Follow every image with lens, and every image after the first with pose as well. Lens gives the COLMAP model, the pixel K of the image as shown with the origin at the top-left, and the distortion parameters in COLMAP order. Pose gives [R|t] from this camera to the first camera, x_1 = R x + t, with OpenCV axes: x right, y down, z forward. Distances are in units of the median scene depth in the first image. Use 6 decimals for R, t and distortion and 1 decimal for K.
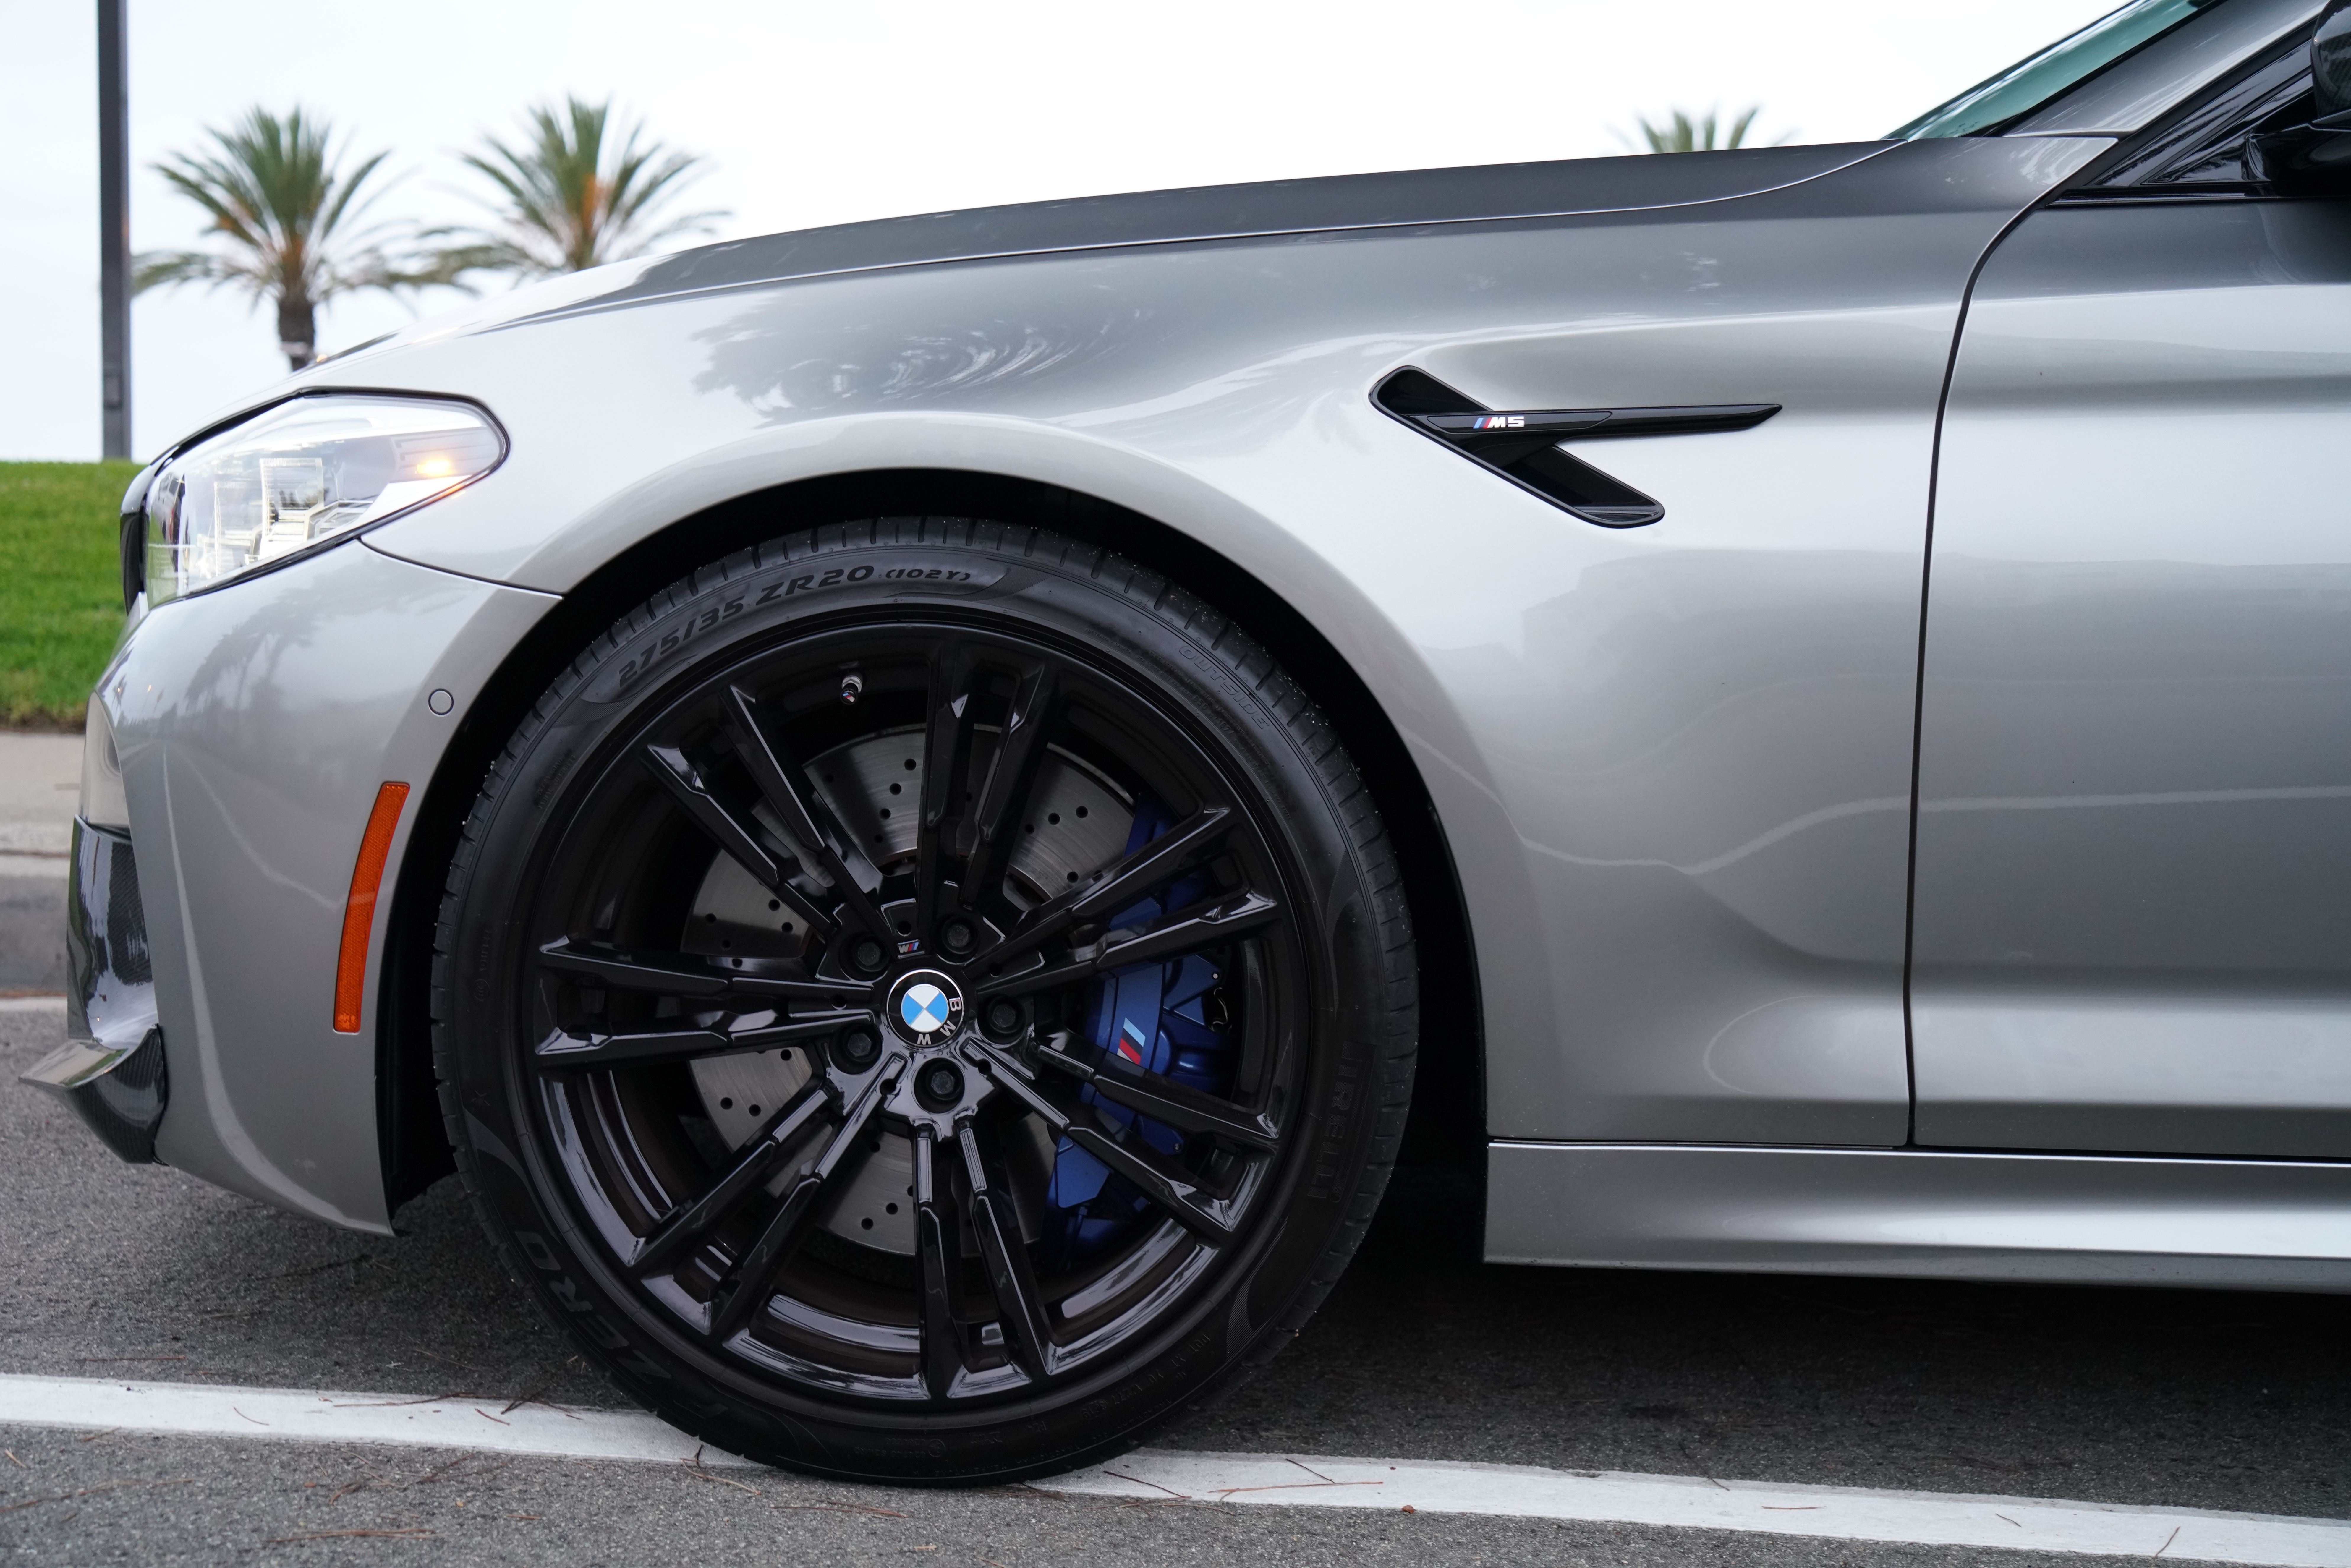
lens RADIAL K [[2807.5, 0, 1169.1], [0, 2807.5, 796.1], [0, 0, 1]] dist [0.002718, 0.000000]
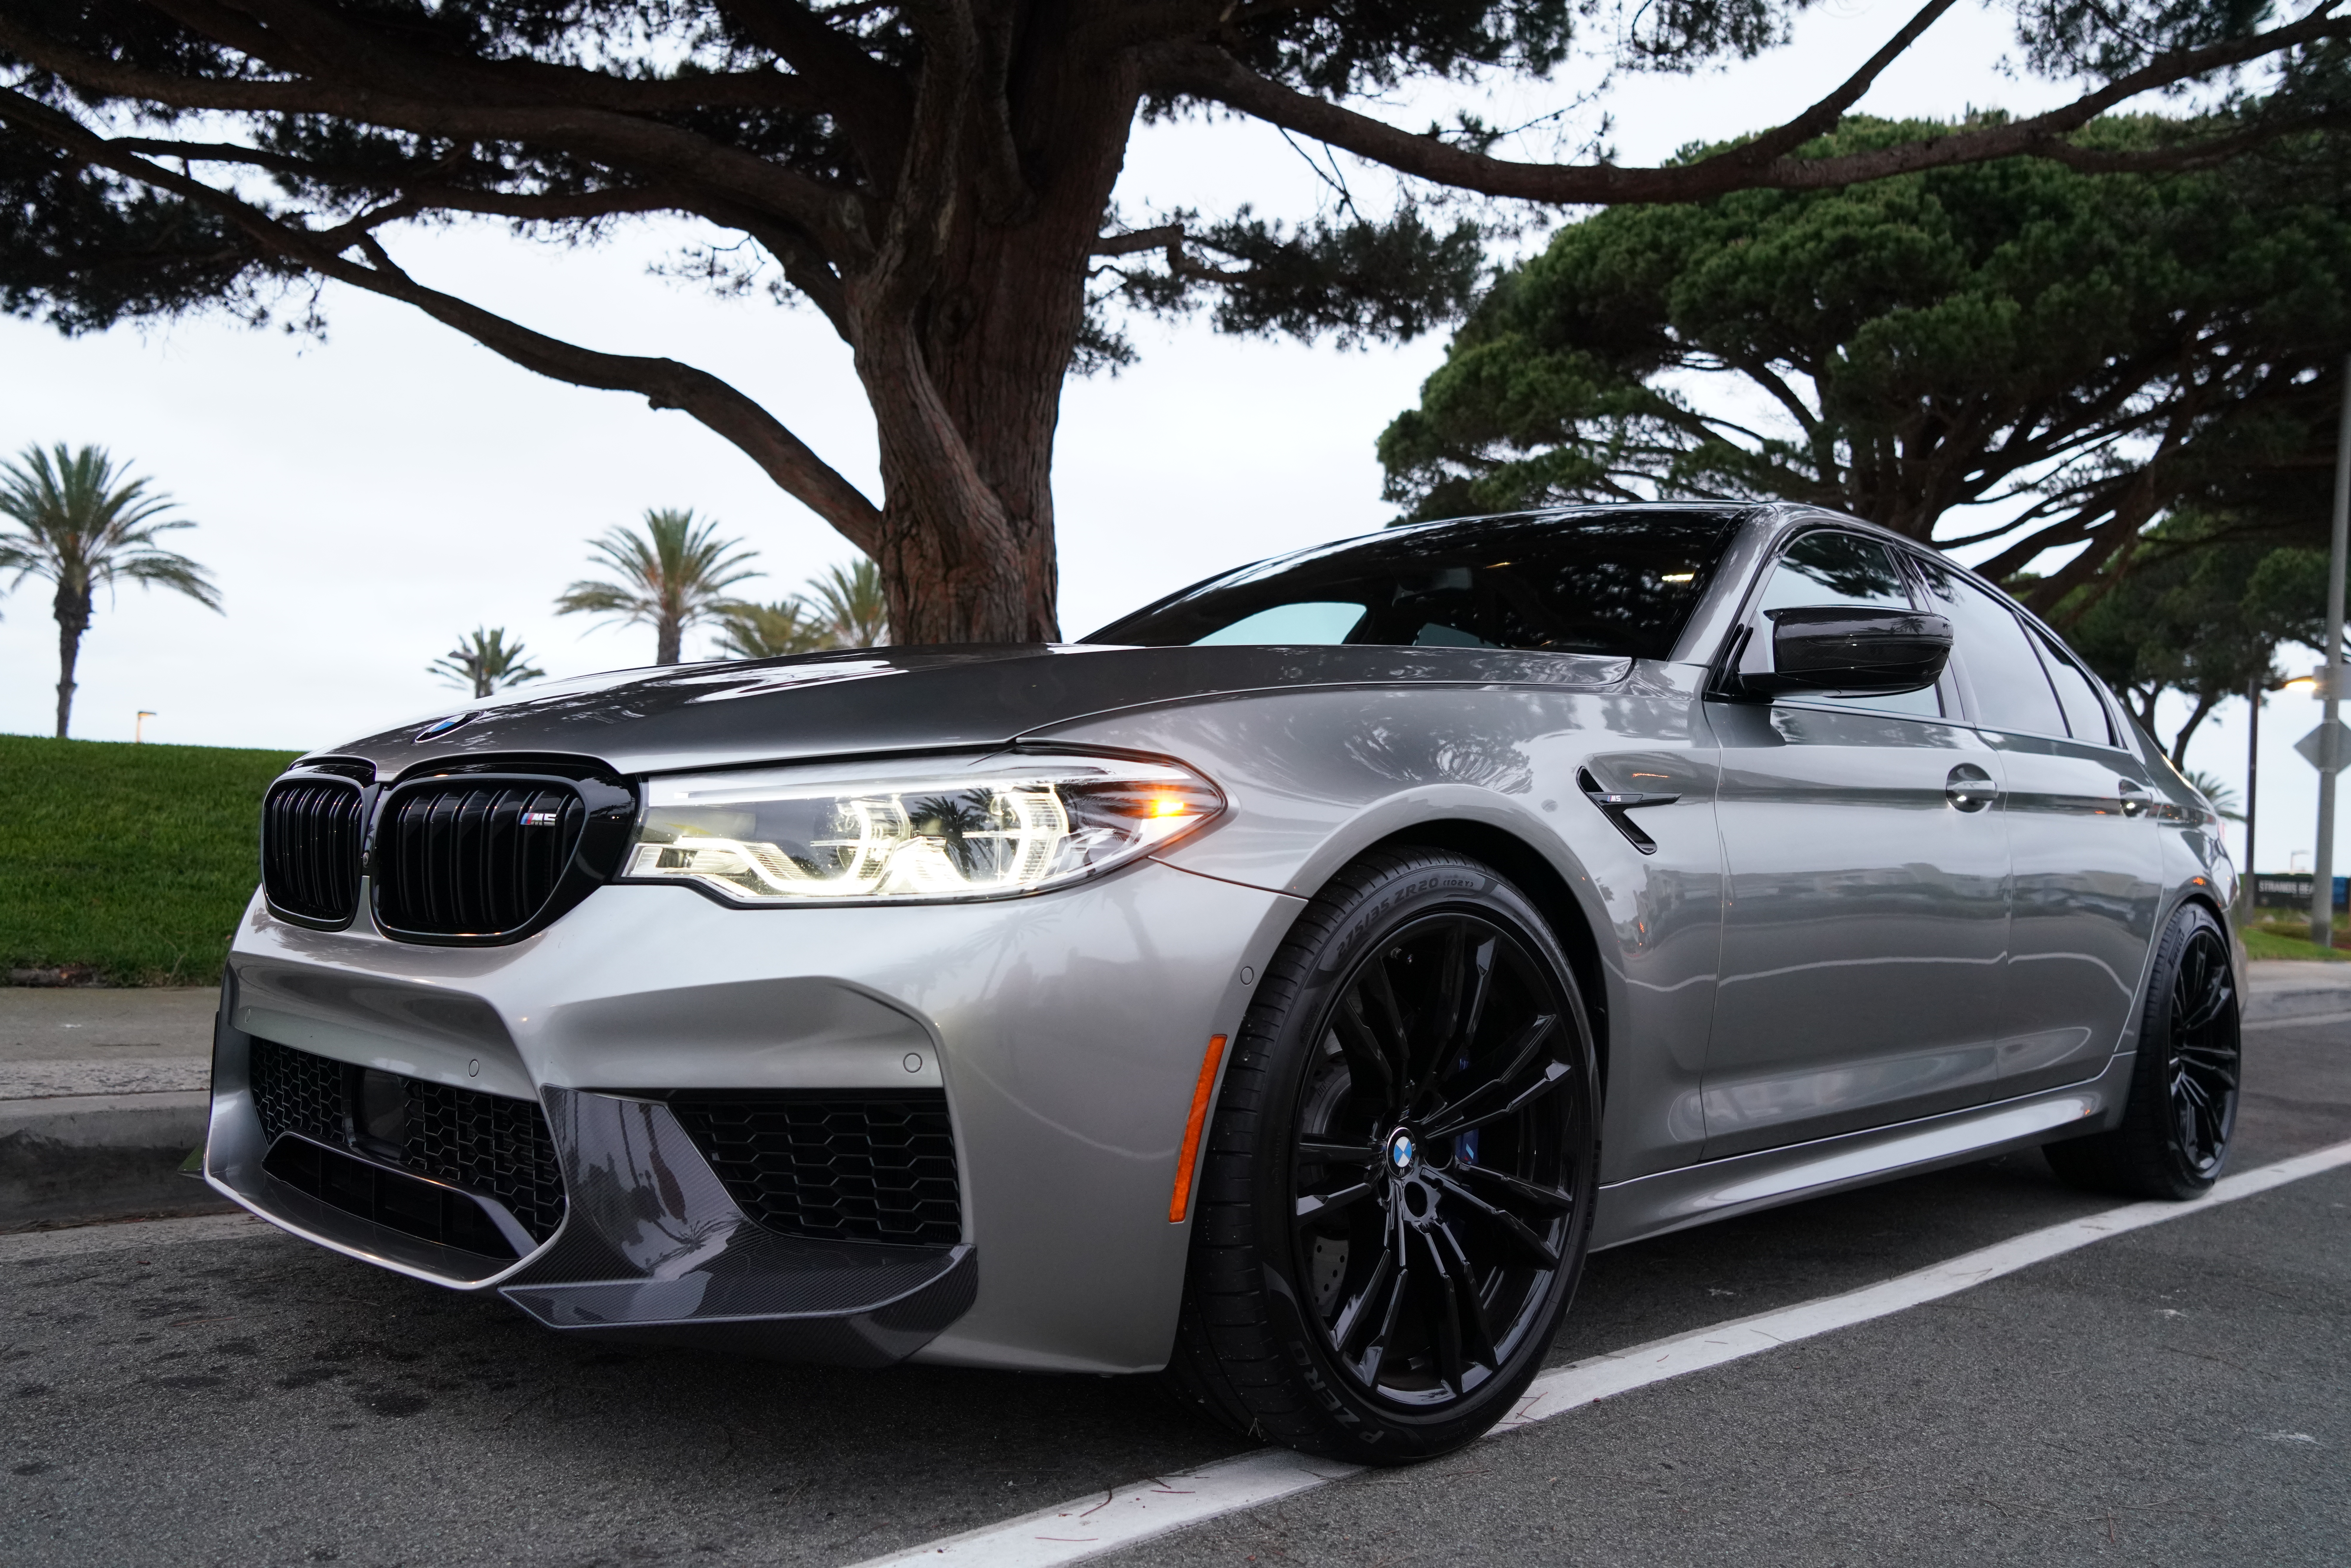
lens RADIAL K [[1847.6, 0, 1175.5], [0, 1847.6, 797.6], [0, 0, 1]] dist [-0.000699, 0.010228]
pose [[0.650790, 0.023400, 0.758897, -0.975579], [0.033706, 0.997649, -0.059666, -0.067130], [-0.758509, 0.064410, 0.648471, 0.406390]]
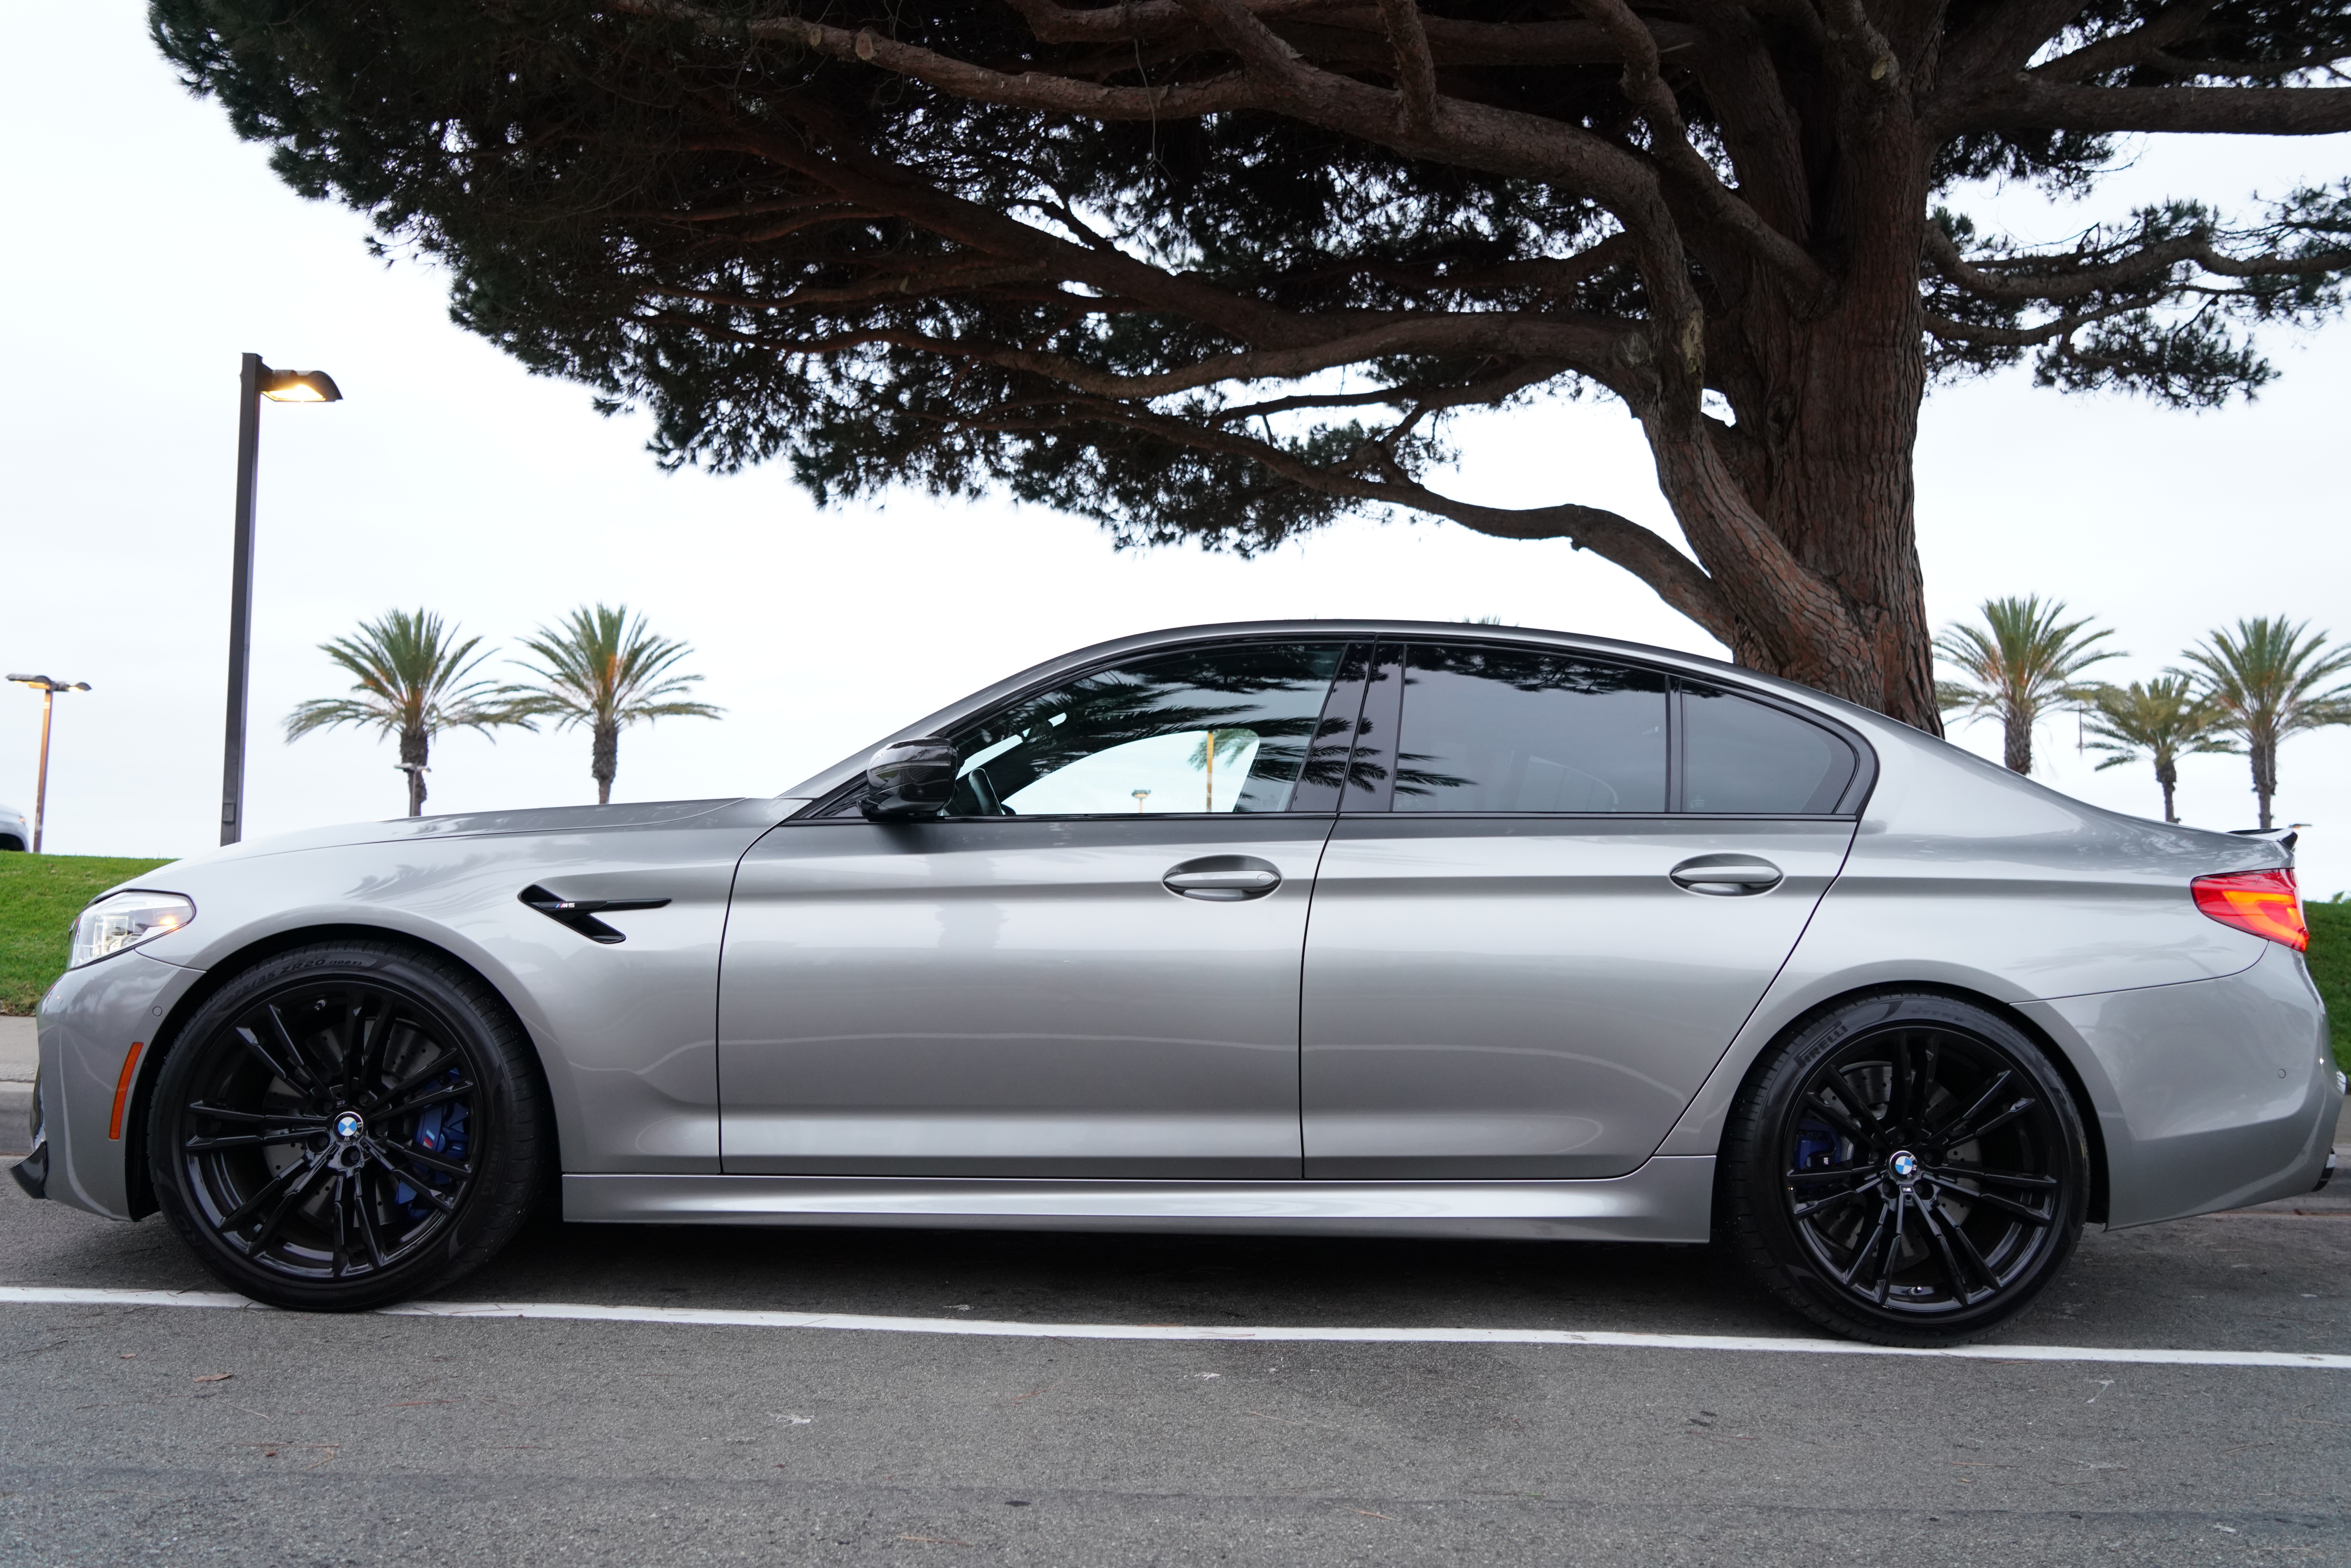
lens RADIAL K [[1847.6, 0, 1185.4], [0, 1847.6, 785.5], [0, 0, 1]] dist [-0.000699, 0.010228]
pose [[0.996271, 0.002136, 0.086254, 0.545147], [0.010062, 0.989995, -0.140741, 0.010741], [-0.085691, 0.141084, 0.986282, -0.819675]]
